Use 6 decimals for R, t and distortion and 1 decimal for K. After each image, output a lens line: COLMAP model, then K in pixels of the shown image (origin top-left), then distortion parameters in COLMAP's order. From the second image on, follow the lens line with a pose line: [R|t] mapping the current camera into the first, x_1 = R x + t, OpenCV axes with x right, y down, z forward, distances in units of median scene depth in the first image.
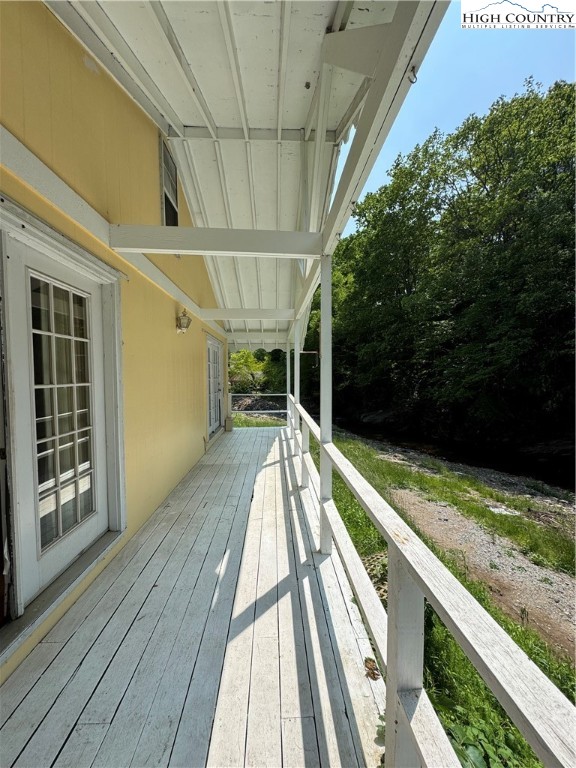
lens RADIAL K [[308.2, 0, 289.1], [0, 308.2, 386.0], [0, 0, 1]] dist [0.000279, 0.000027]
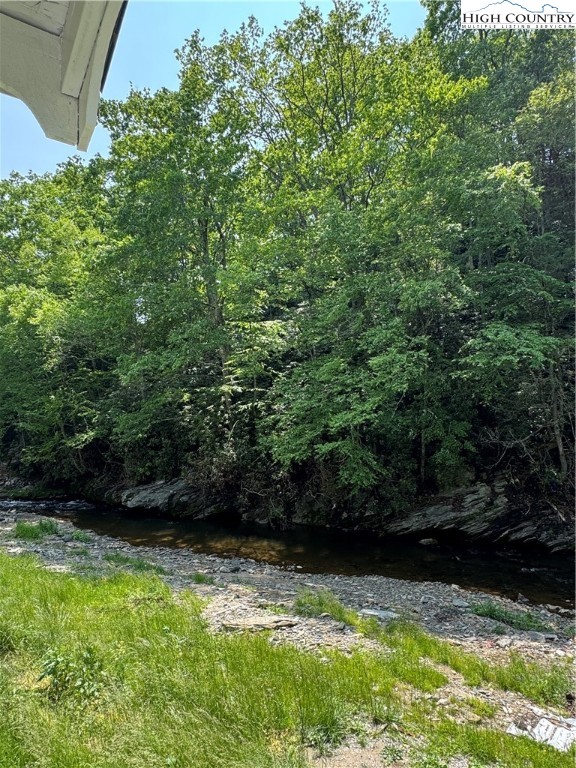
lens RADIAL K [[467.4, 0, 285.5], [0, 467.4, 378.8], [0, 0, 1]] dist [0.015125, -0.009601]
pose [[0.815150, 0.023041, 0.578791, -0.001368], [0.040559, 0.994486, -0.096711, -0.012956], [-0.577828, 0.102309, 0.809721, 0.245613]]
